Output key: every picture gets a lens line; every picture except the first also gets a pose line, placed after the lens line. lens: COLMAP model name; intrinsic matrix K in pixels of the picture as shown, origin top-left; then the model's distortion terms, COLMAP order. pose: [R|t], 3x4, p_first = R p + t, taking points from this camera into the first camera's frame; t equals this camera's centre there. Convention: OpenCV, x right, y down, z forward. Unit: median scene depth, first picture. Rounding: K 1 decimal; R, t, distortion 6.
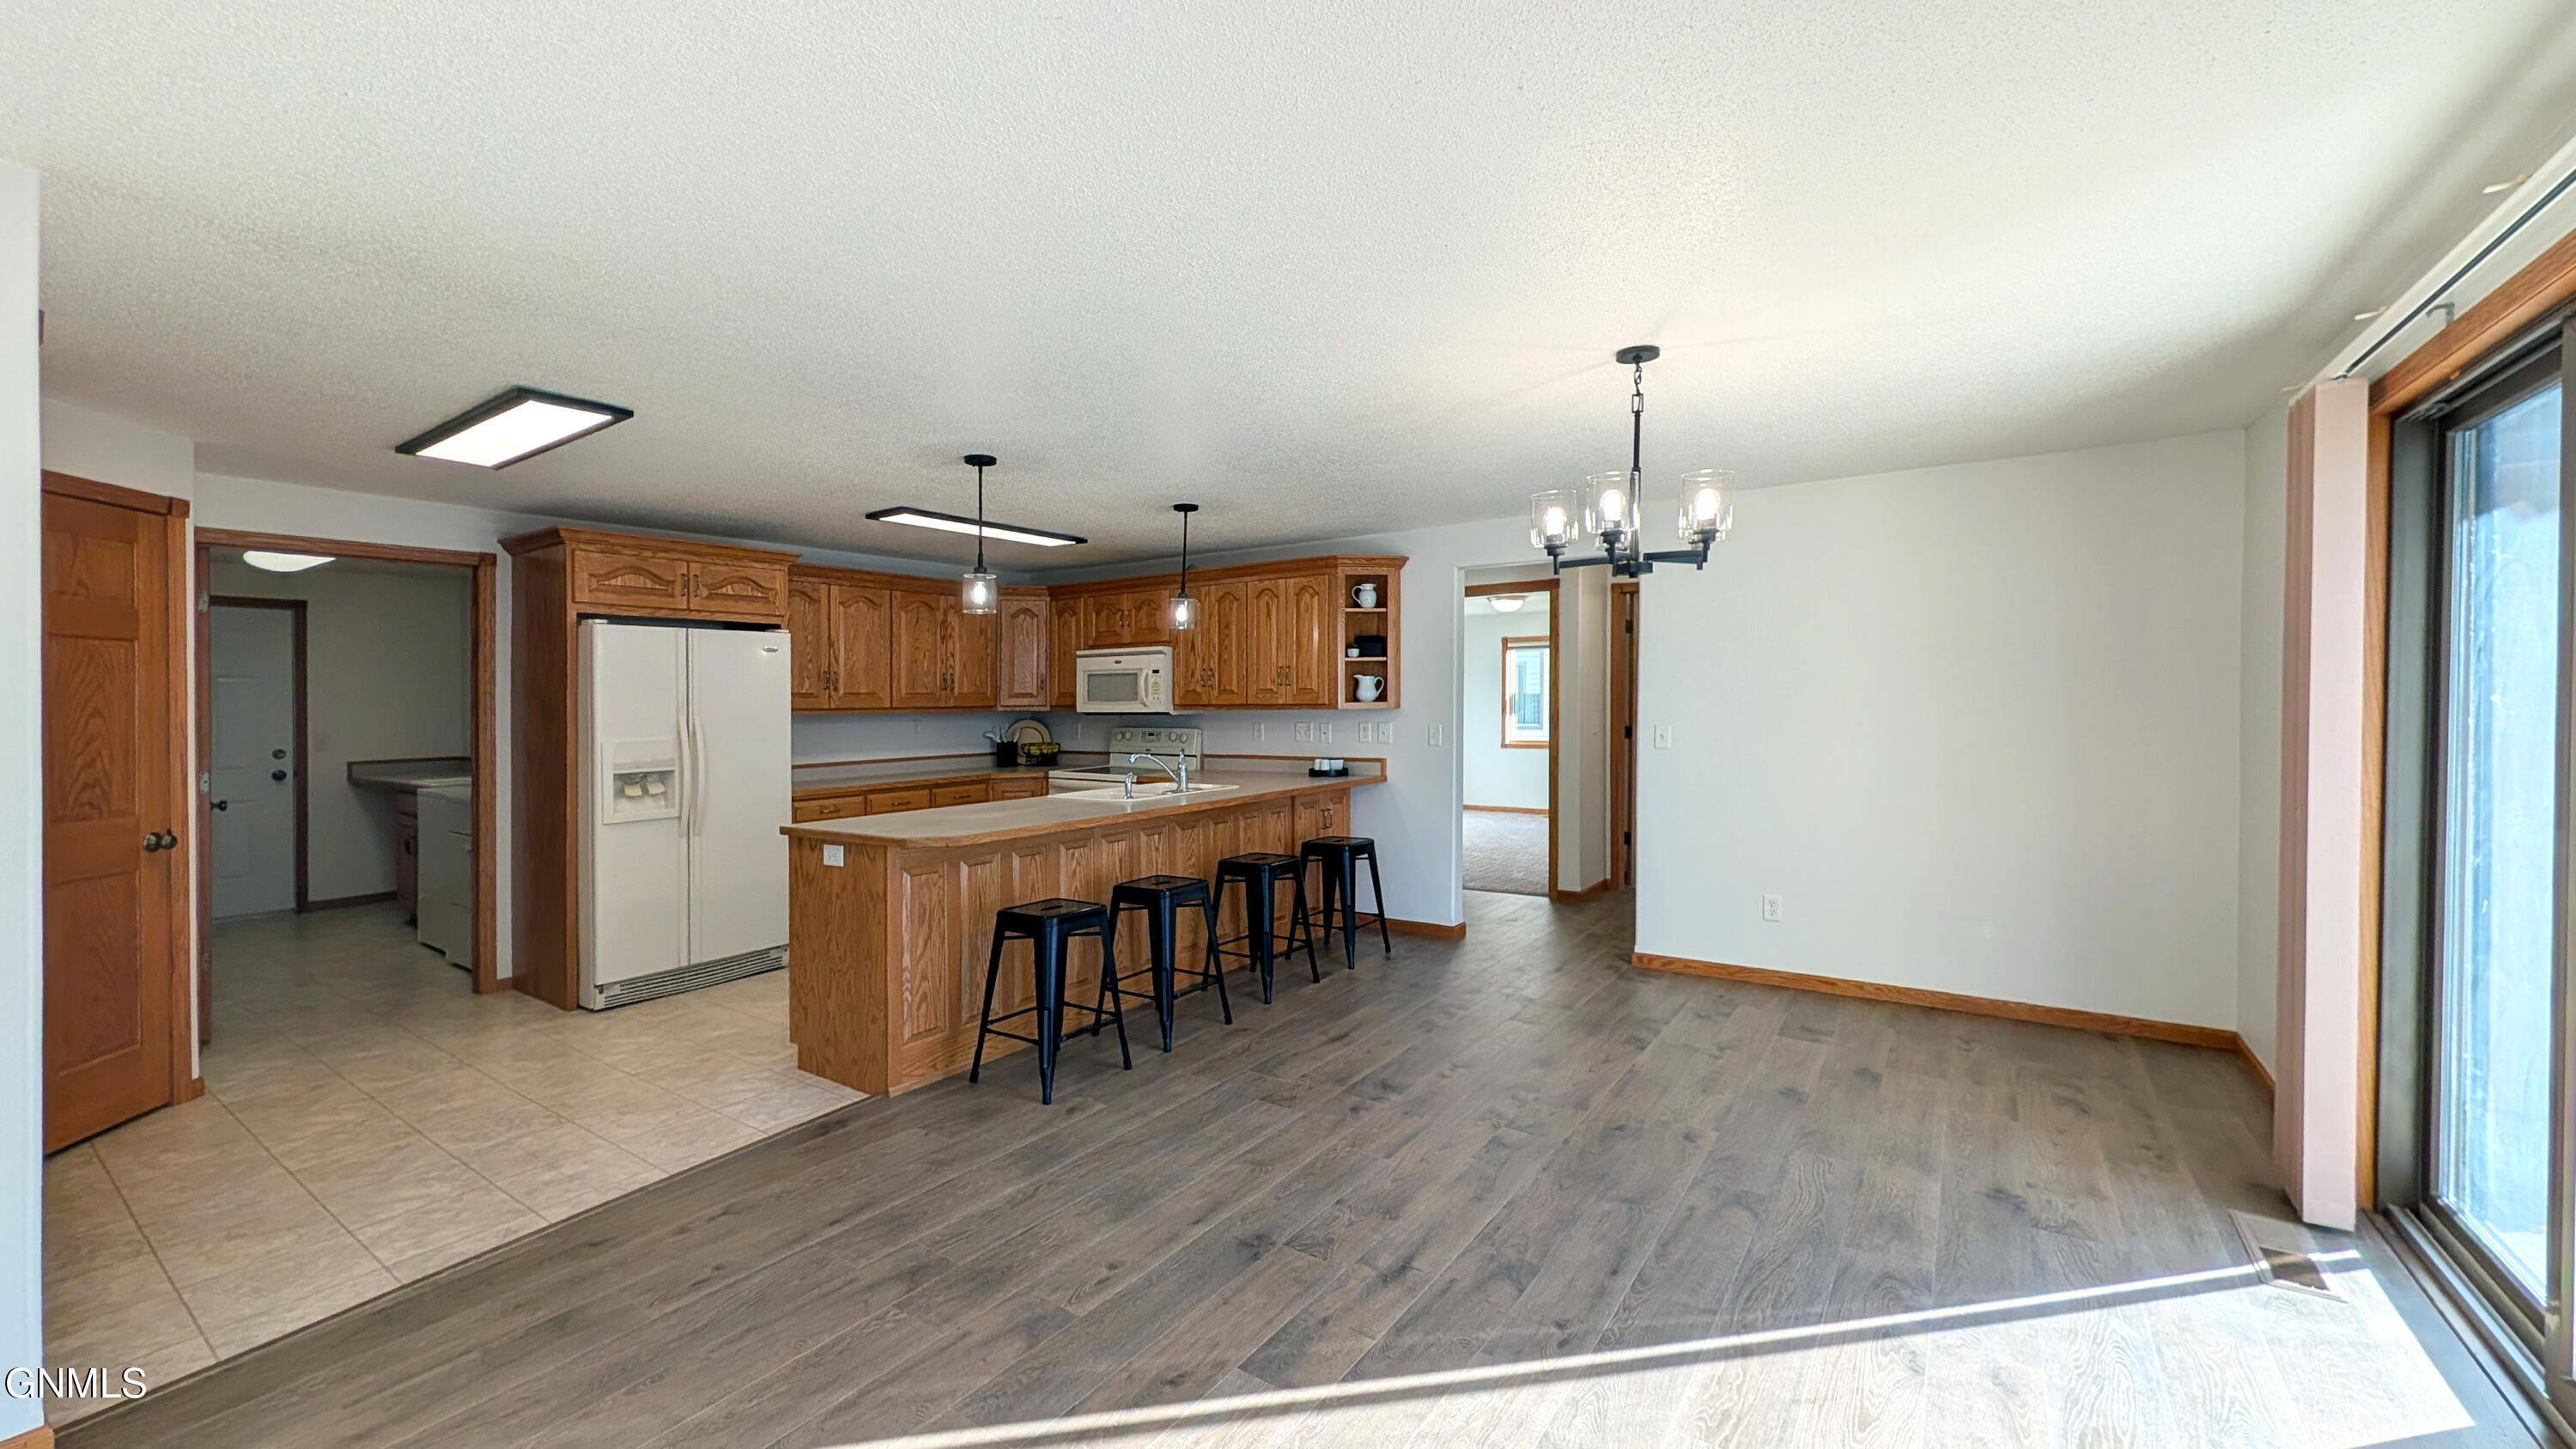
lens RADIAL K [[995.1, 0, 1284.8], [0, 995.1, 689.7], [0, 0, 1]] dist [0.001971, 0.000054]
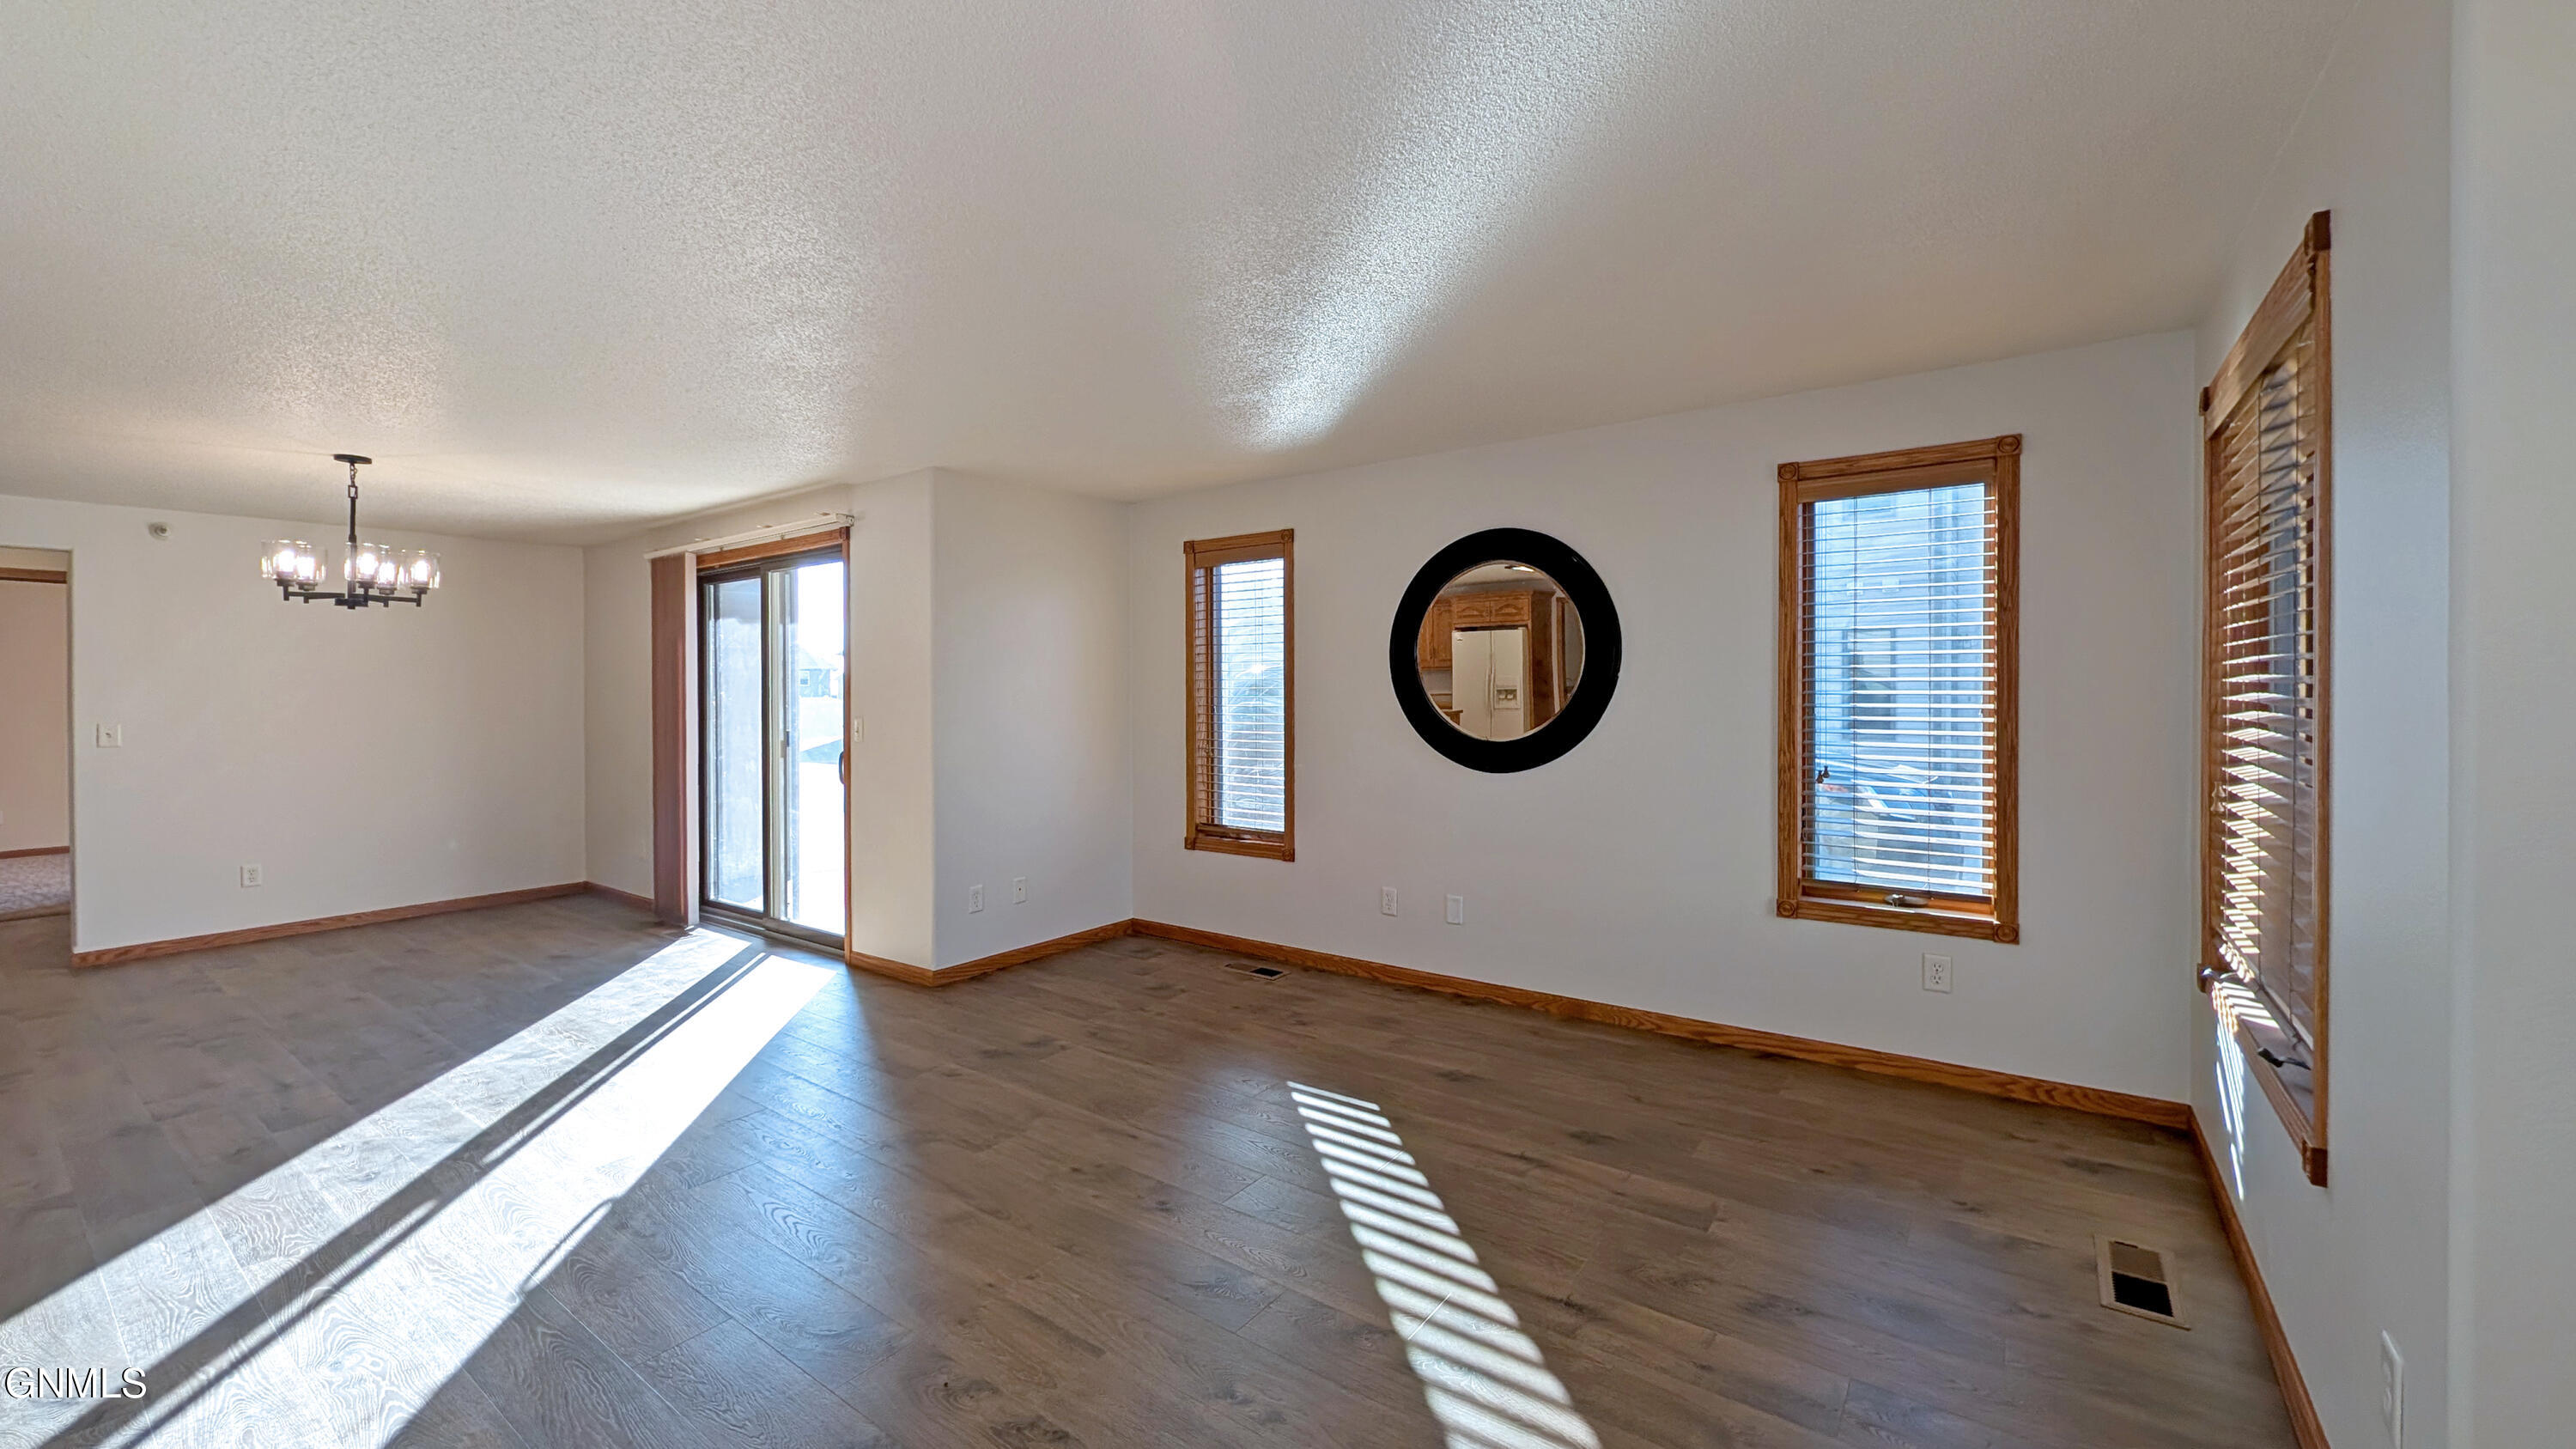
lens RADIAL K [[1005.4, 0, 1285.8], [0, 1005.4, 695.1], [0, 0, 1]] dist [0.008314, 0.000081]
pose [[0.022971, 0.002801, 0.999732, -0.671994], [0.001990, 0.999994, -0.002848, 0.011559], [-0.999734, 0.002055, 0.022966, -0.244973]]
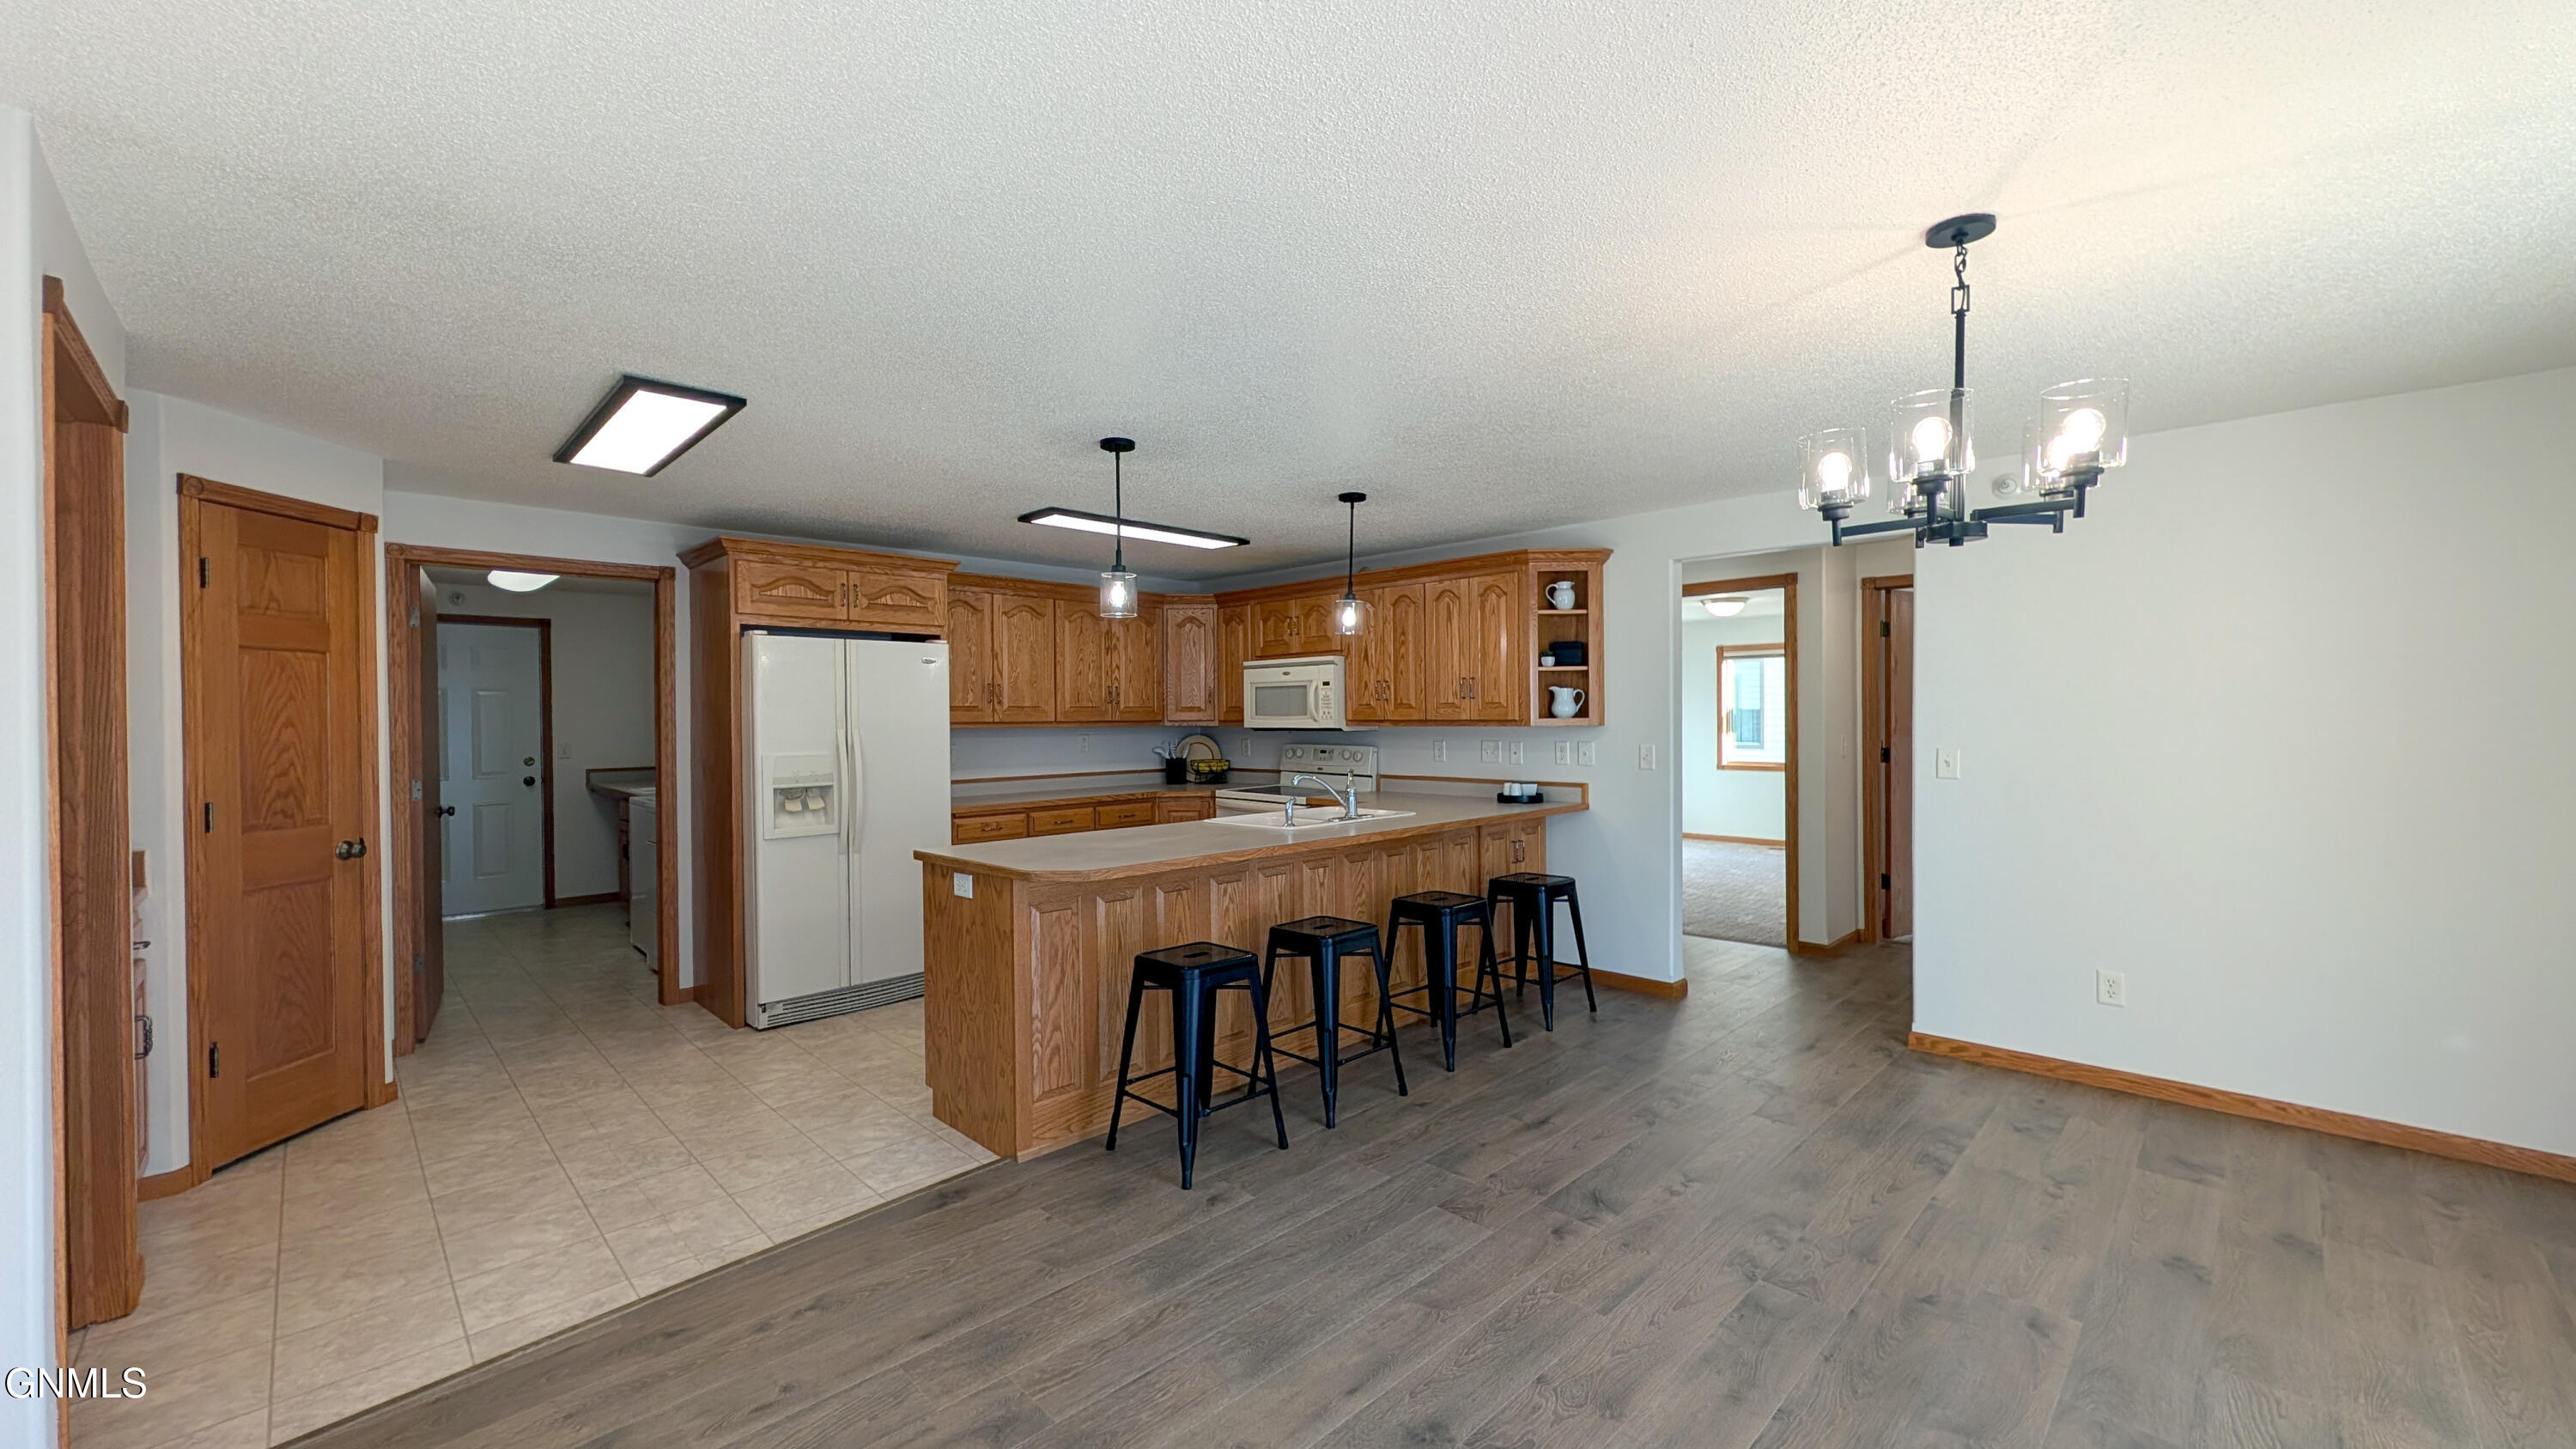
lens RADIAL K [[988.3, 0, 1286.7], [0, 988.3, 717.4], [0, 0, 1]] dist [-0.000377, -0.000130]
pose [[0.983287, 0.004788, -0.182000, -0.001068], [-0.002052, 0.999882, 0.015221, -0.001210], [0.182052, -0.014593, 0.983181, 0.133530]]
